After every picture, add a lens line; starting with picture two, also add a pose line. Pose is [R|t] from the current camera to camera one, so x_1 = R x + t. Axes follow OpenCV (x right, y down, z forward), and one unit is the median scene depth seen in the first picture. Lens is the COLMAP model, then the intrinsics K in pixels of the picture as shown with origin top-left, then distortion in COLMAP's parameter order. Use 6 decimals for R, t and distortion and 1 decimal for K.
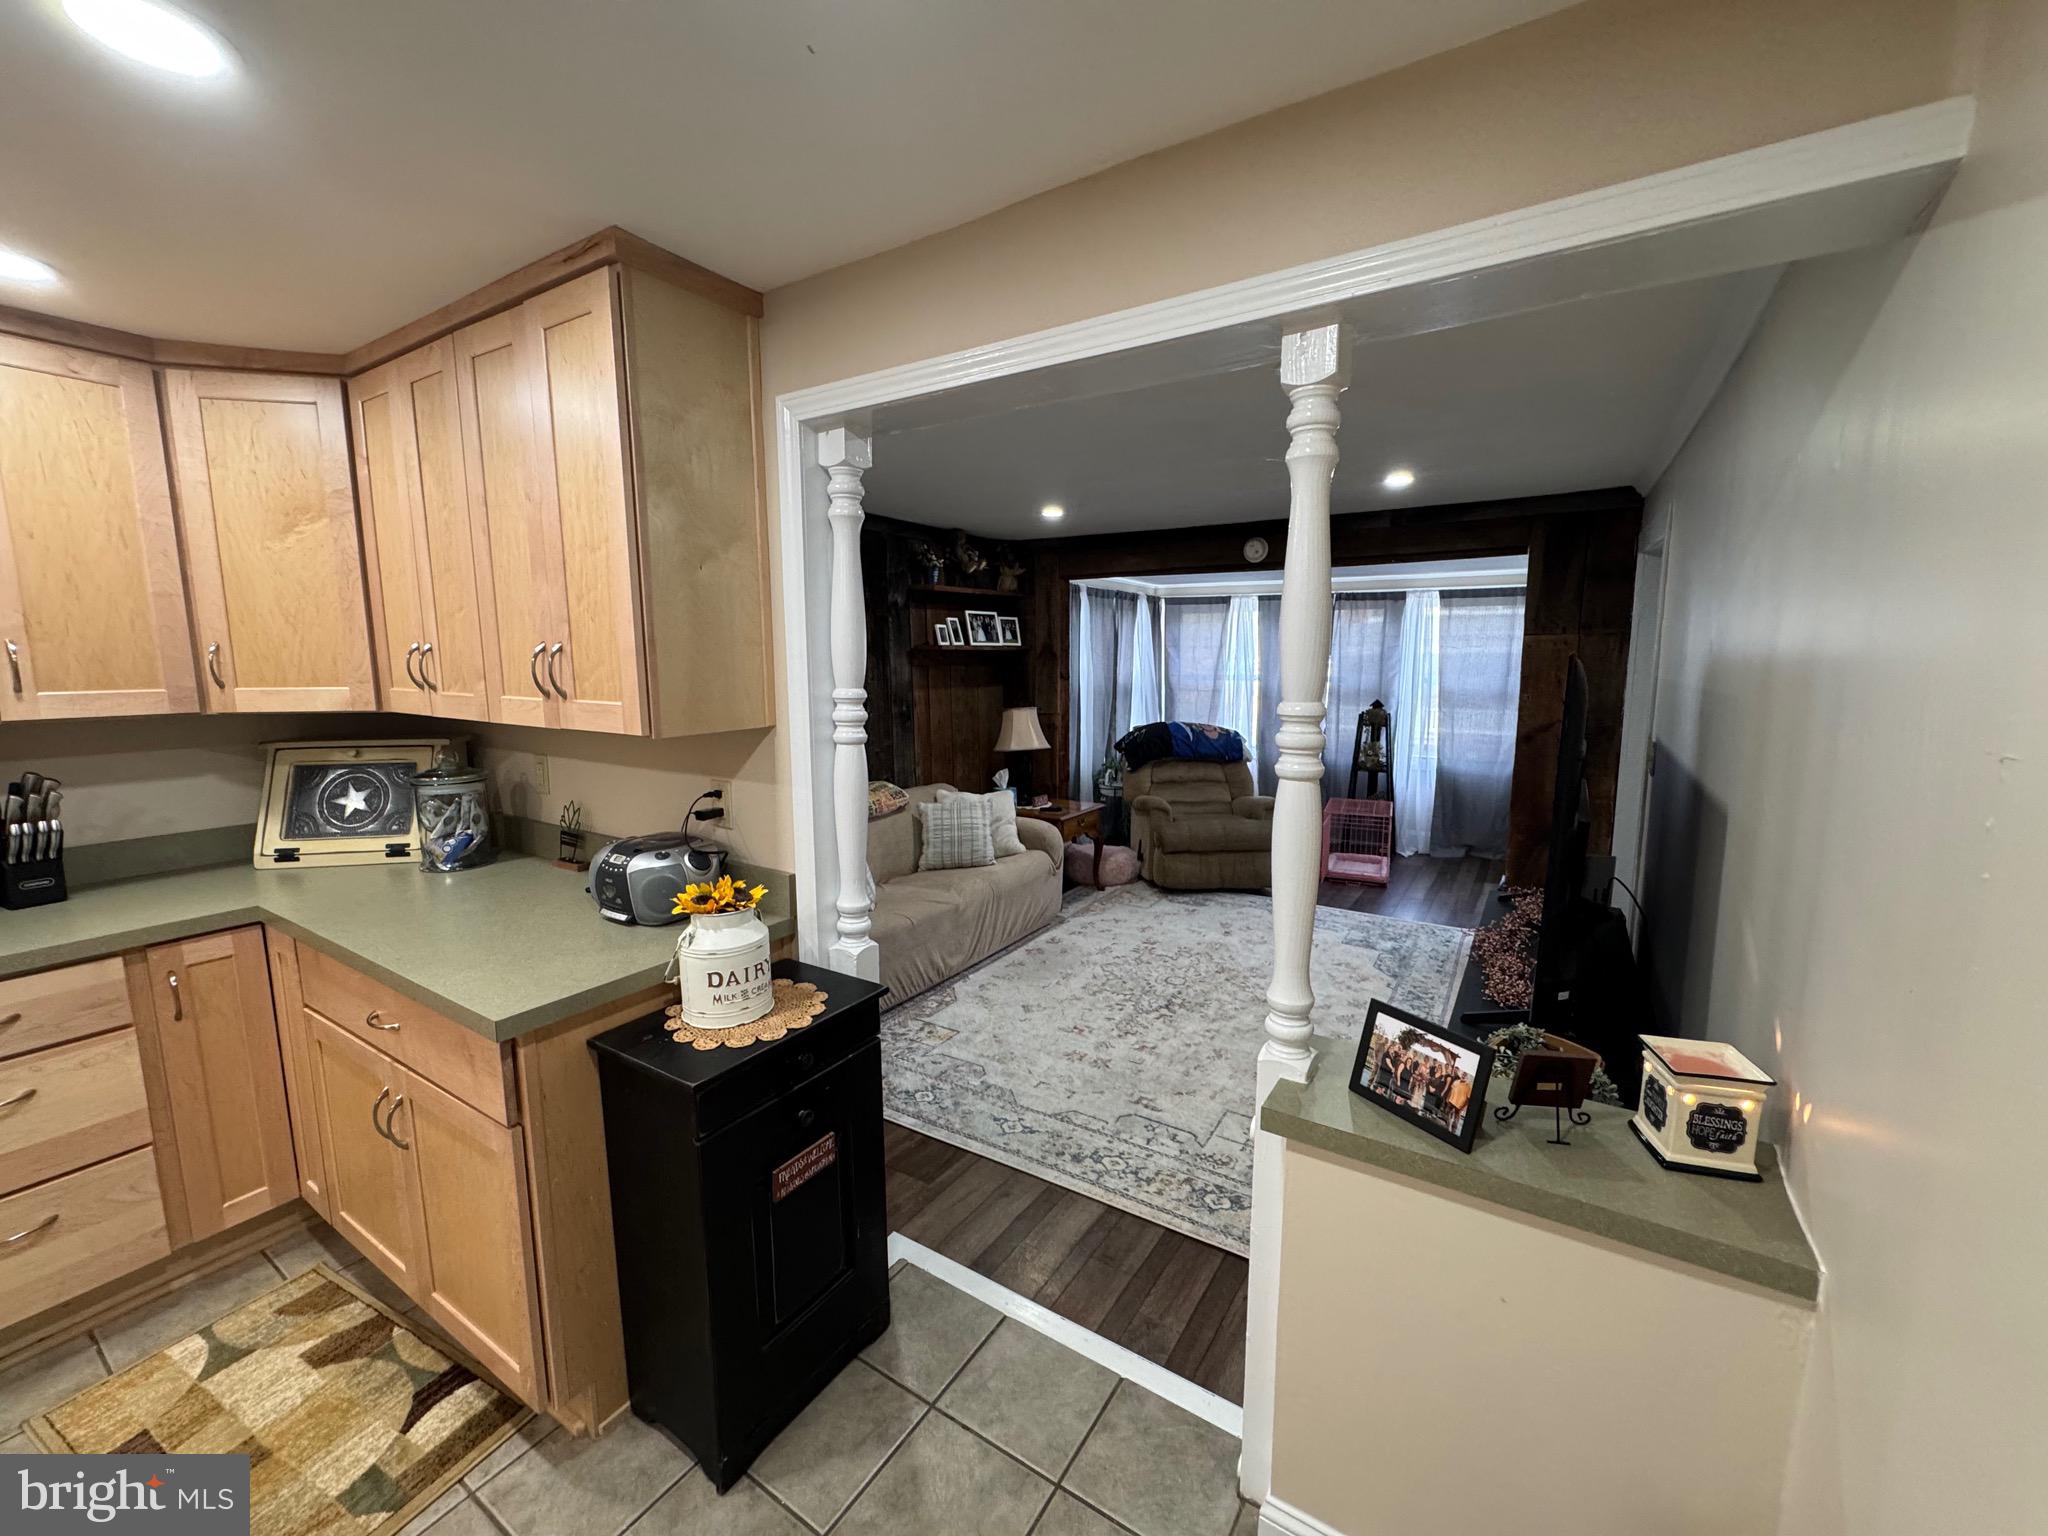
lens RADIAL K [[813.8, 0, 1028.2], [0, 813.8, 770.8], [0, 0, 1]] dist [-0.003832, 0.000273]
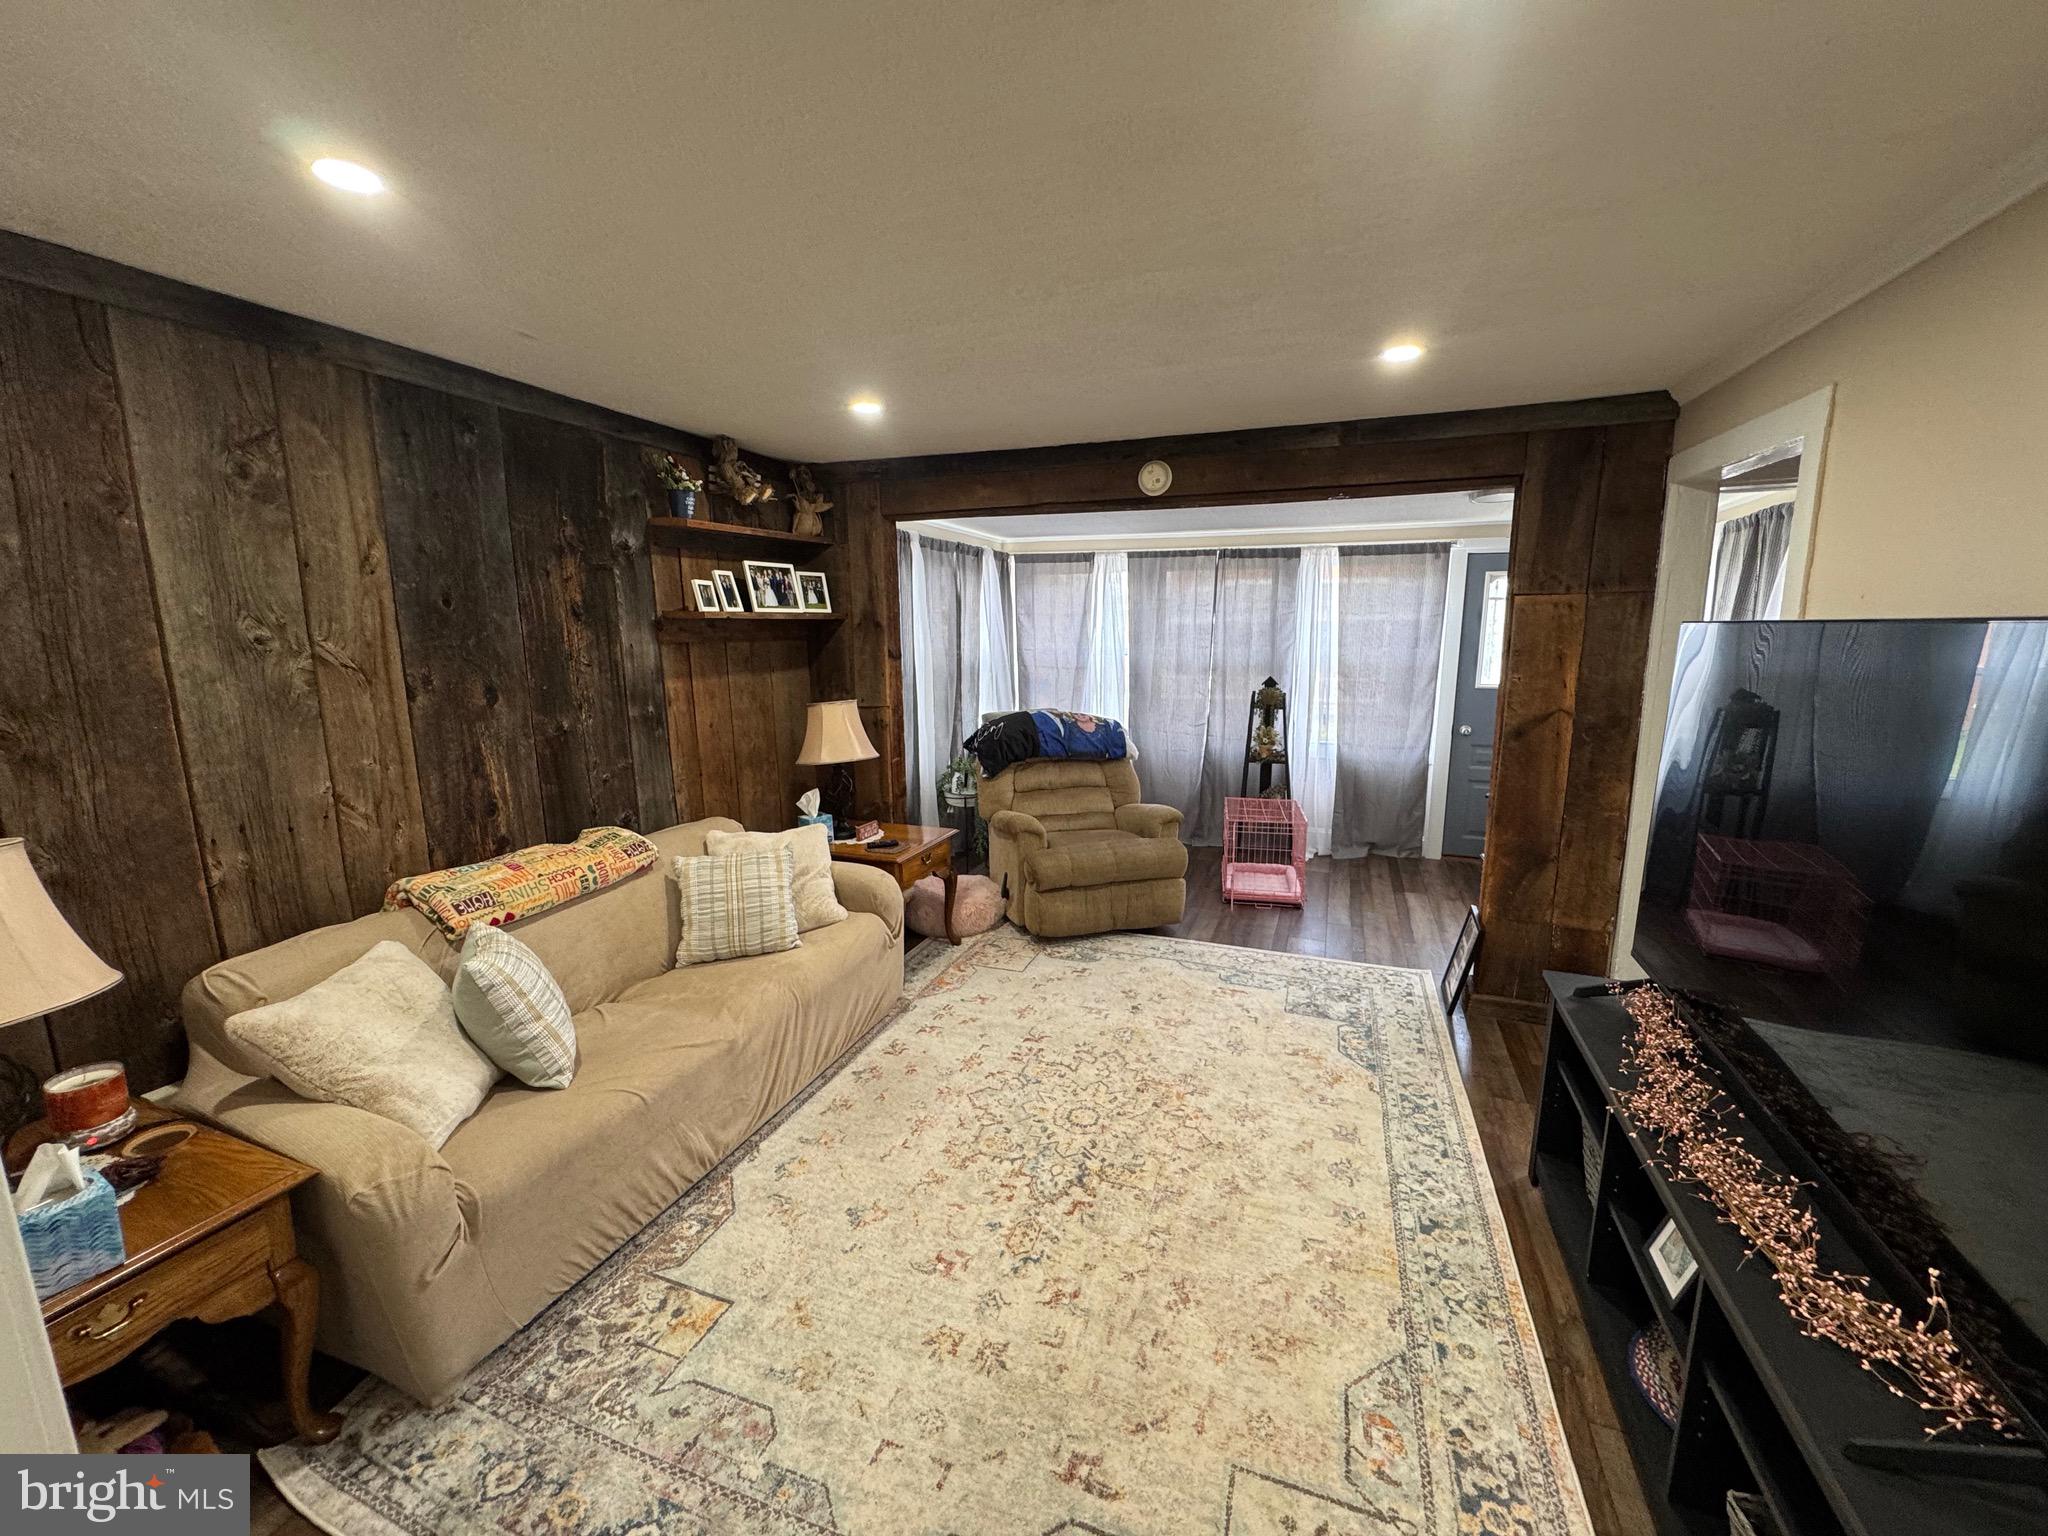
lens RADIAL K [[813.8, 0, 1027.2], [0, 813.8, 771.0], [0, 0, 1]] dist [-0.003832, 0.000273]
pose [[0.978546, -0.040821, 0.201943, 0.017908], [0.033547, 0.998664, 0.039313, -0.068008], [-0.203278, -0.031695, 0.978608, 0.479350]]
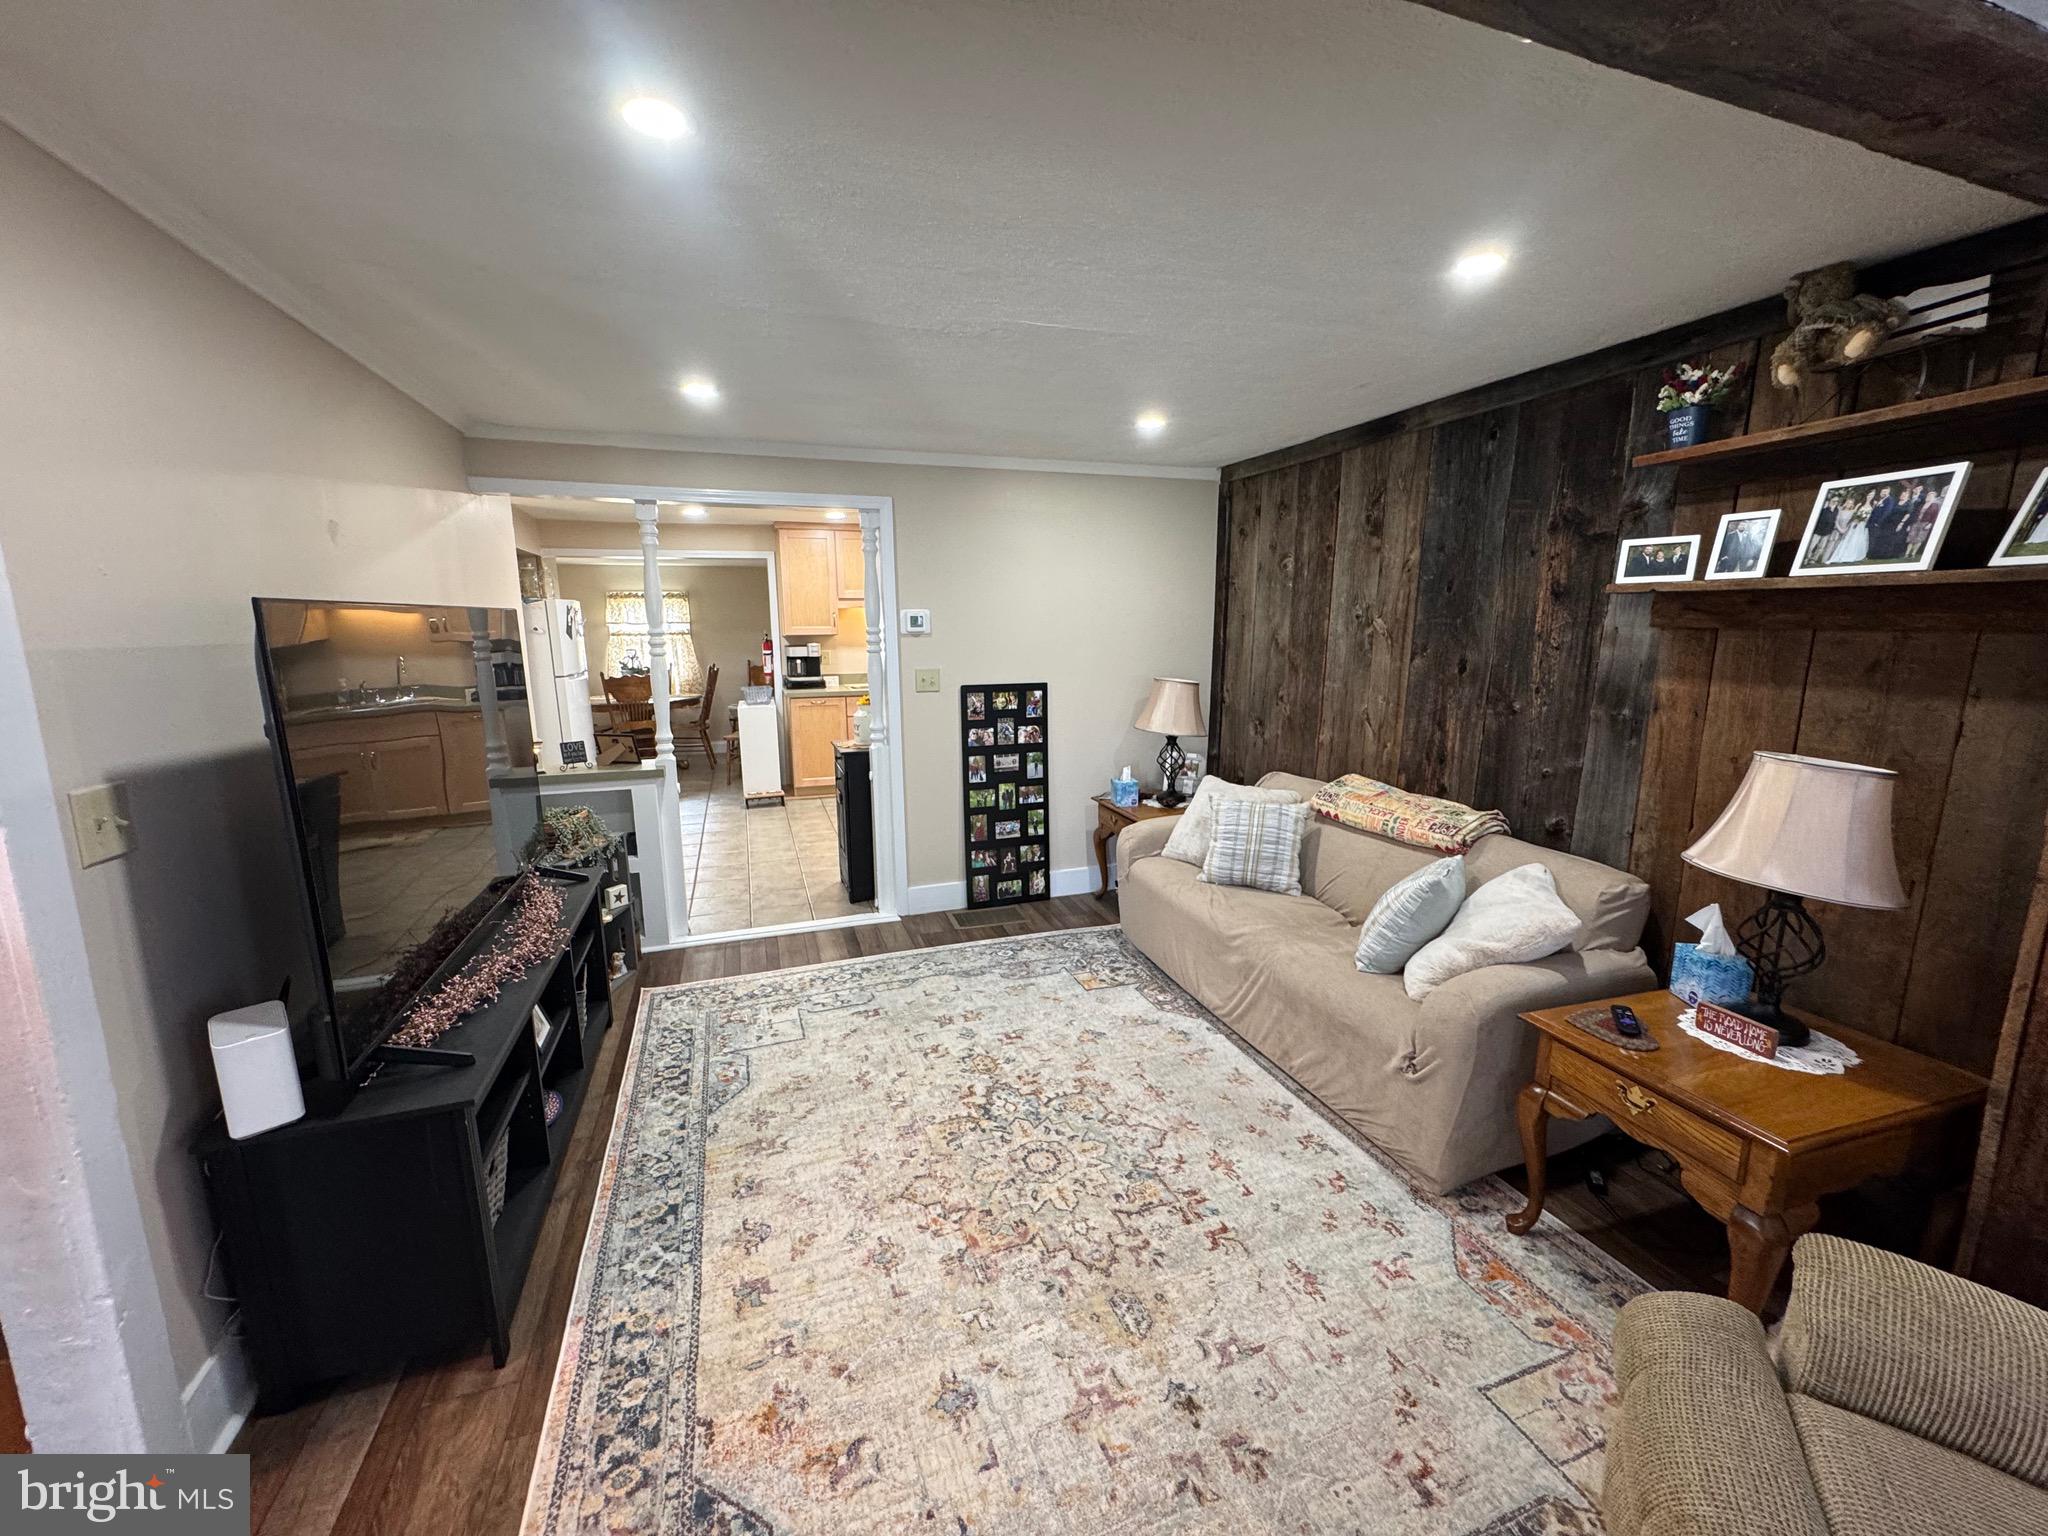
lens RADIAL K [[813.8, 0, 1025.2], [0, 813.8, 770.7], [0, 0, 1]] dist [-0.003832, 0.000273]
pose [[-0.618650, 0.144449, -0.772274, 0.787321], [-0.108472, 0.957836, 0.266052, -0.220543], [0.778143, 0.248364, -0.576897, 1.644476]]
